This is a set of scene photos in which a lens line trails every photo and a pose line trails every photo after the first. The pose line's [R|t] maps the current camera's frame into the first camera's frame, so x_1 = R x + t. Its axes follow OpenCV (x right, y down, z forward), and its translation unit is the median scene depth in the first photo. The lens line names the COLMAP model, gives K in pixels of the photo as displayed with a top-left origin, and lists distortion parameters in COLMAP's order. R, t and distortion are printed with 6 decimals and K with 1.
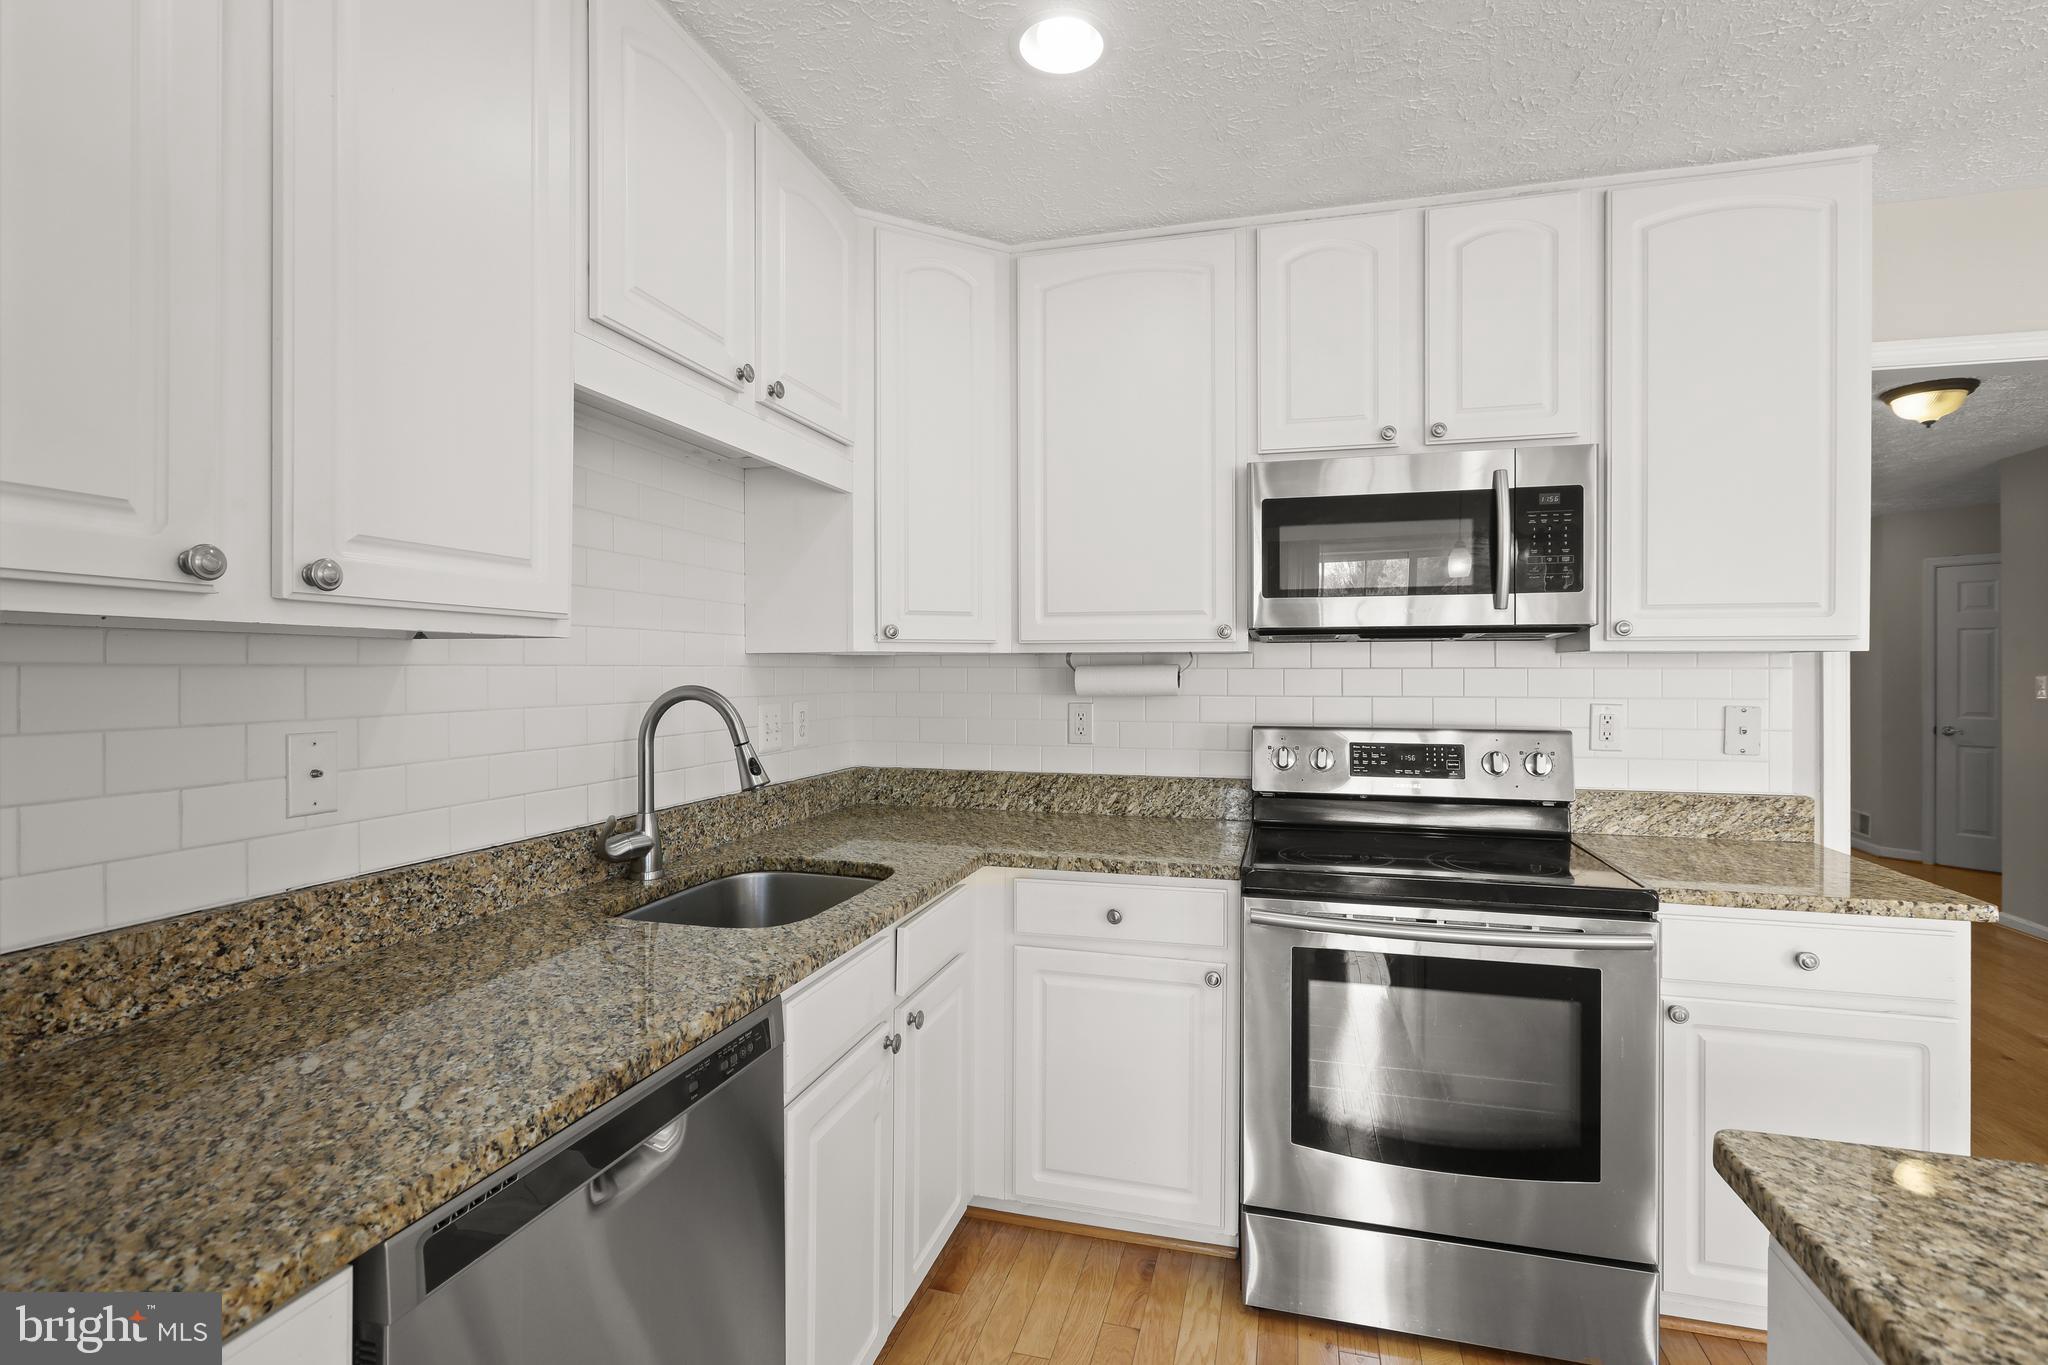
lens RADIAL K [[943.9, 0, 1022.6], [0, 943.9, 670.8], [0, 0, 1]] dist [0.000625, 0.000608]
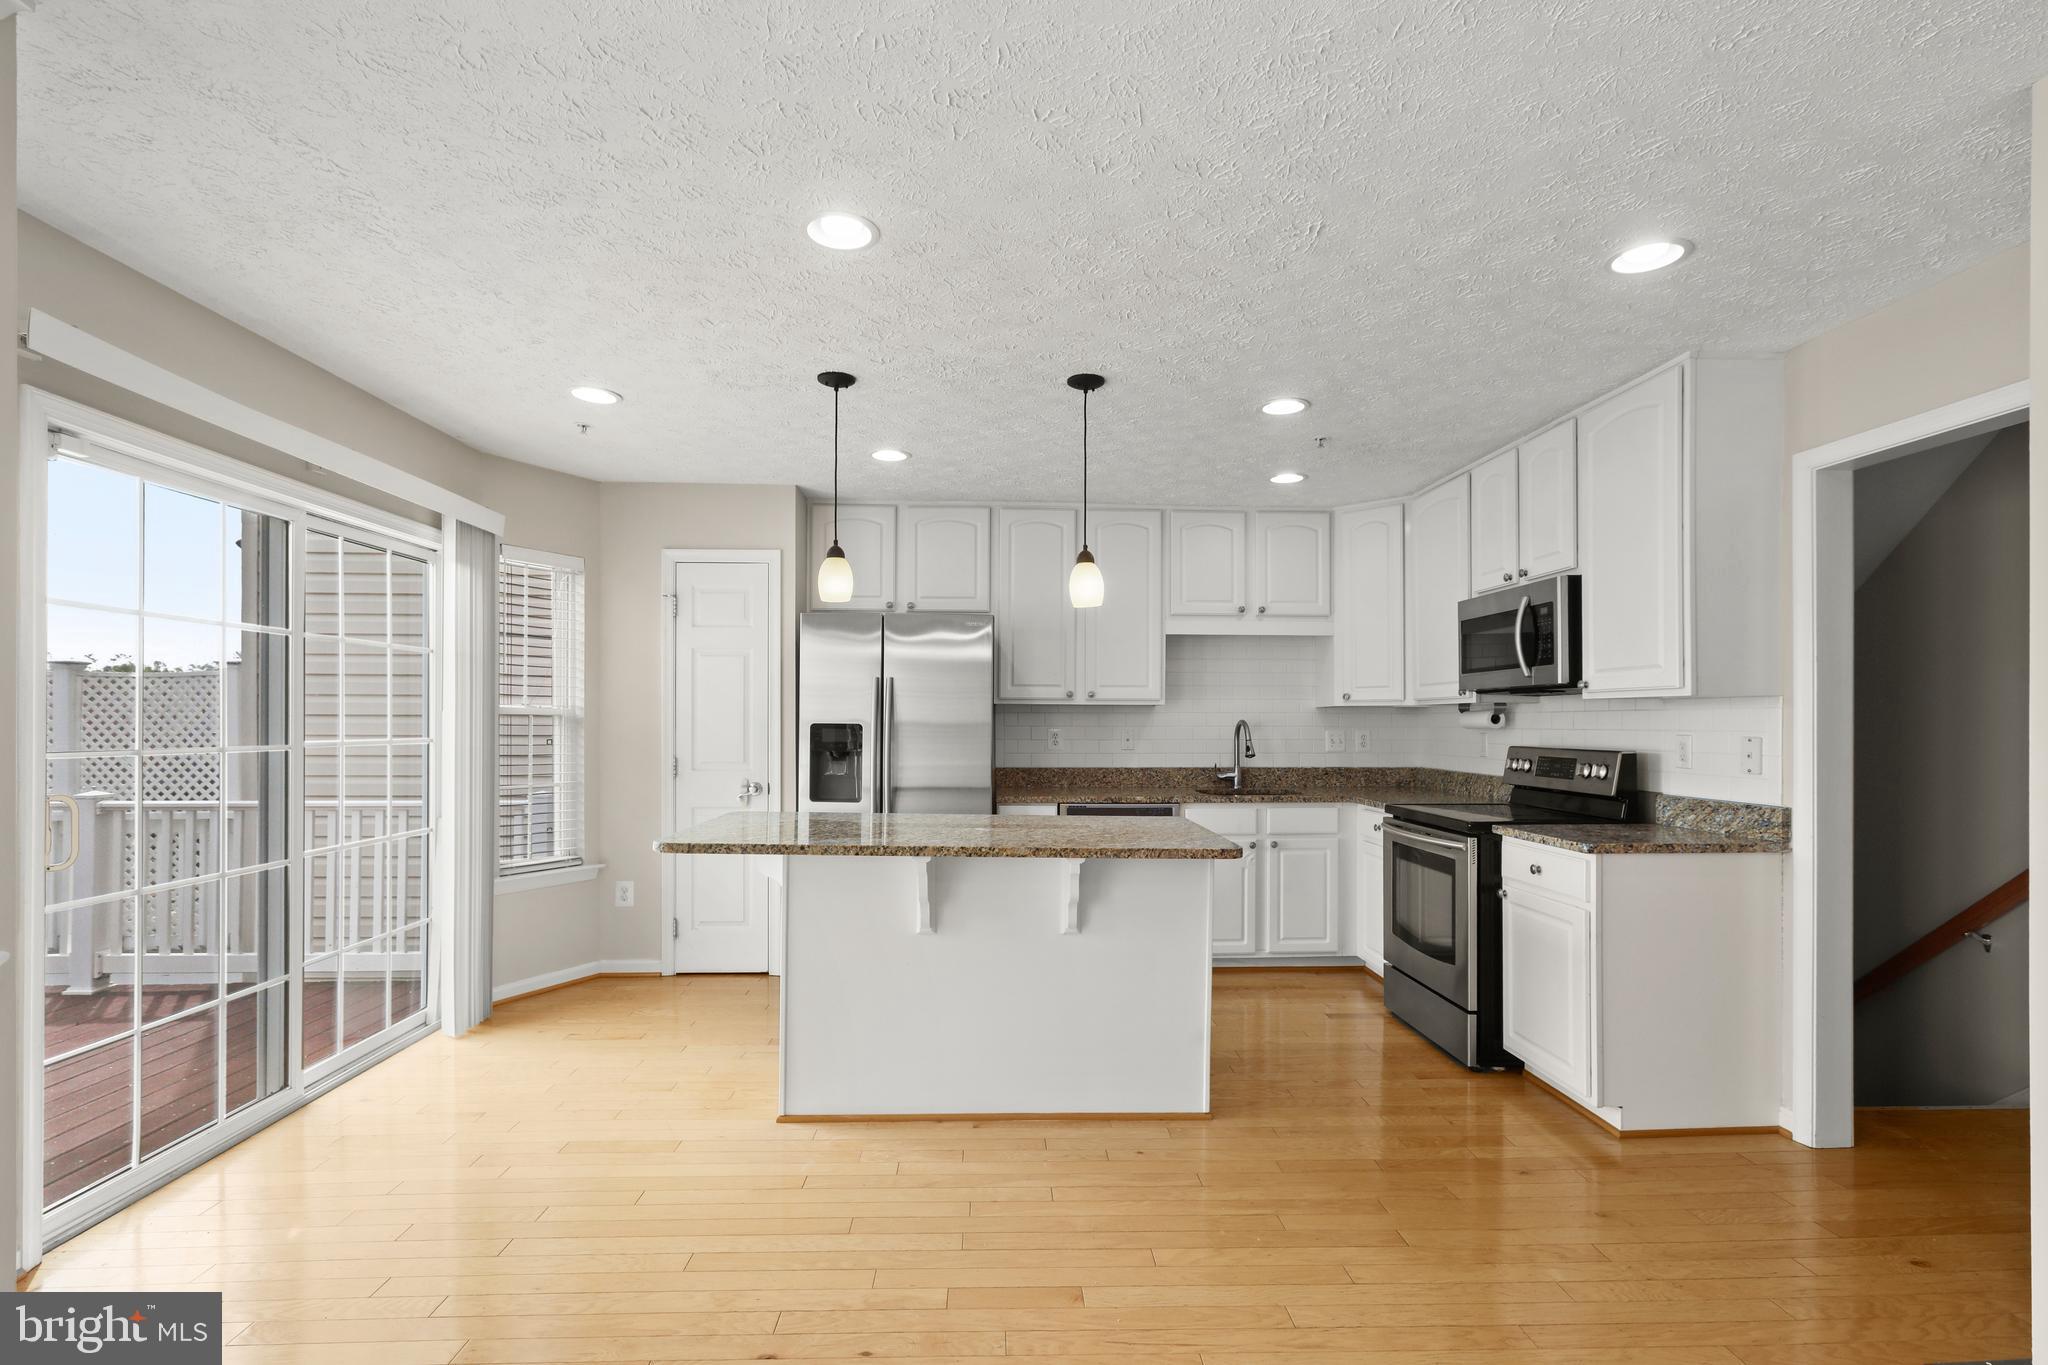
lens RADIAL K [[952.8, 0, 1028.9], [0, 952.8, 718.7], [0, 0, 1]] dist [-0.000502, 0.000597]
pose [[0.311280, -0.001499, -0.950317, 1.759104], [-0.002417, 0.999994, -0.002369, 0.016937], [0.950315, 0.003034, 0.311275, -0.391946]]
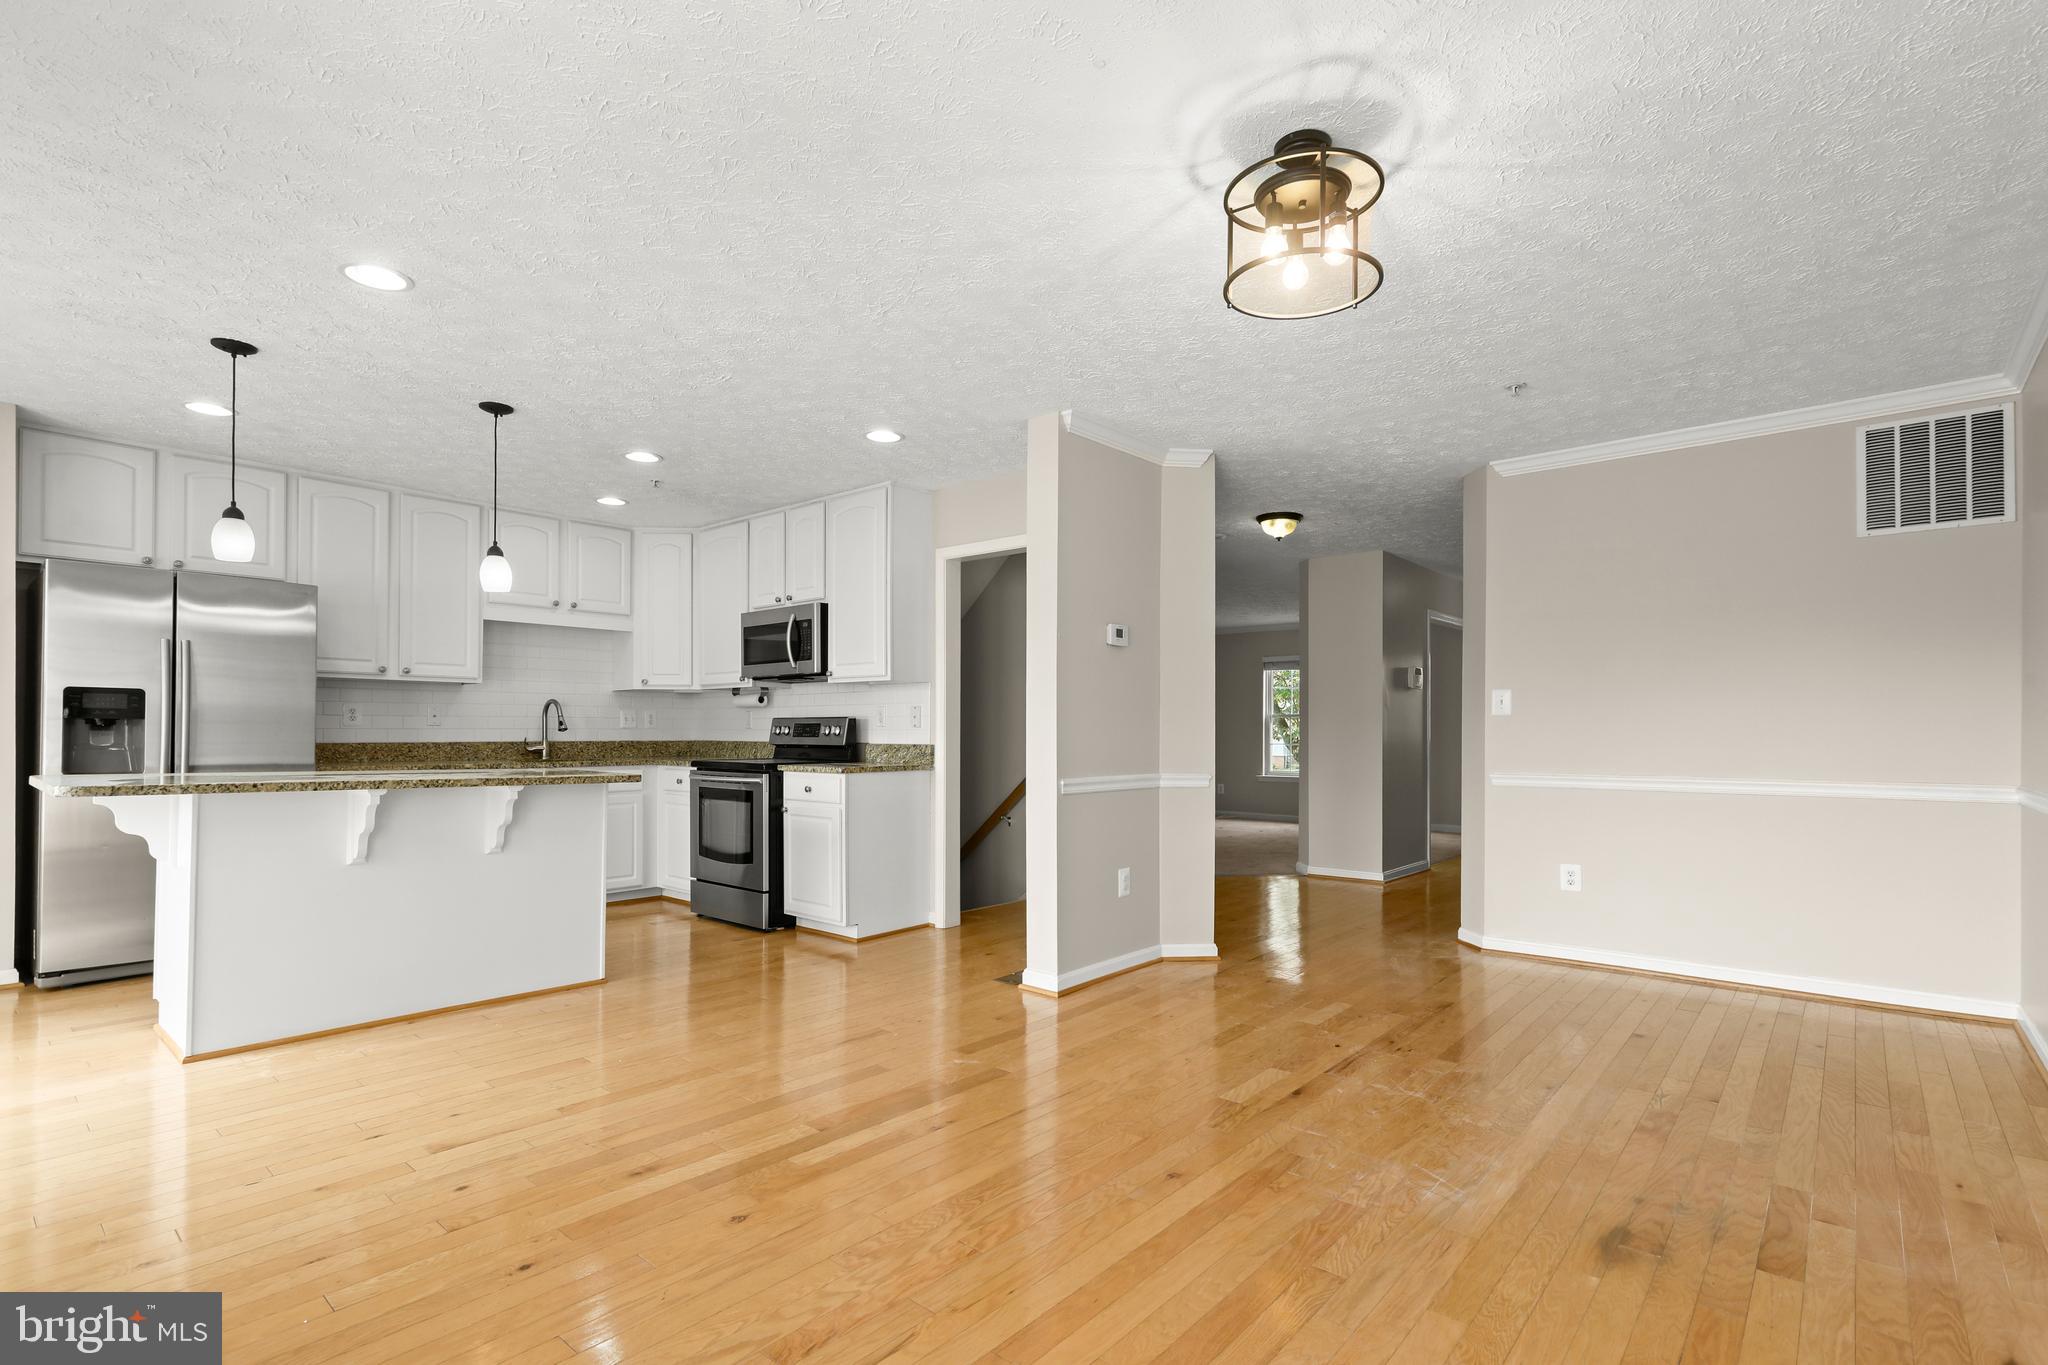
lens RADIAL K [[962.1, 0, 1026.3], [0, 962.1, 729.9], [0, 0, 1]] dist [-0.001792, 0.005158]
pose [[0.904799, 0.001589, -0.425836, 2.061621], [-0.002632, 0.999995, -0.001861, 0.101040], [0.425831, 0.002804, 0.904798, -1.047810]]
